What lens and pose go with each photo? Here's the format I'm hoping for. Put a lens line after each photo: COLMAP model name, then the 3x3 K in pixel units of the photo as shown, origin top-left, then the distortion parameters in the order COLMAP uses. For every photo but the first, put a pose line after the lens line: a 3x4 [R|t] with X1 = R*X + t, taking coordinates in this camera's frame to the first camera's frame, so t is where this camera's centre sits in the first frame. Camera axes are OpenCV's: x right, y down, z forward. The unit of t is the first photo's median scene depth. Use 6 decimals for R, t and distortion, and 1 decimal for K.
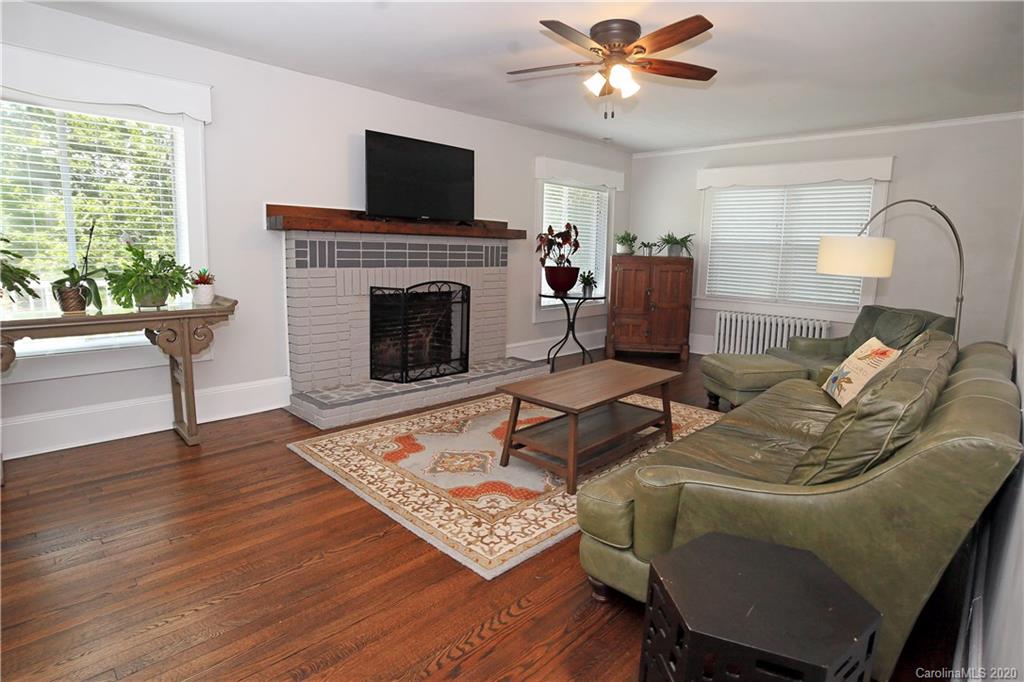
lens RADIAL K [[539.9, 0, 512.0], [0, 539.9, 341.0], [0, 0, 1]] dist [-0.125974, 0.040215]
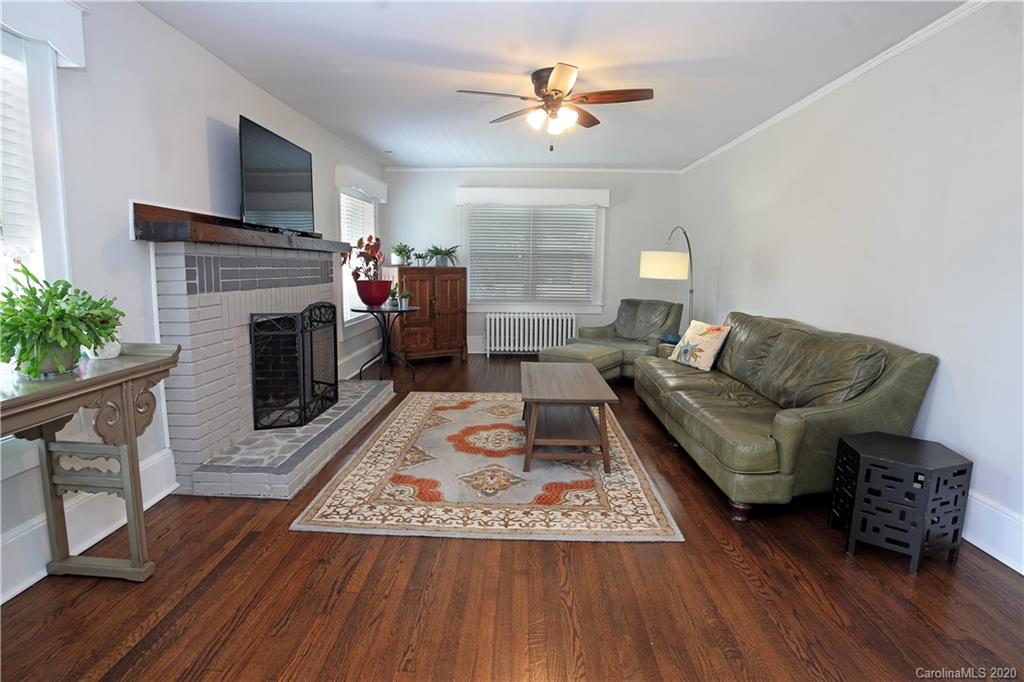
lens RADIAL K [[539.9, 0, 512.0], [0, 539.9, 341.0], [0, 0, 1]] dist [-0.125974, 0.040215]
pose [[0.718990, -0.107370, 0.686676, -0.619349], [0.115120, 0.992746, 0.034690, -0.051911], [-0.685420, 0.054109, 0.726135, 0.204120]]
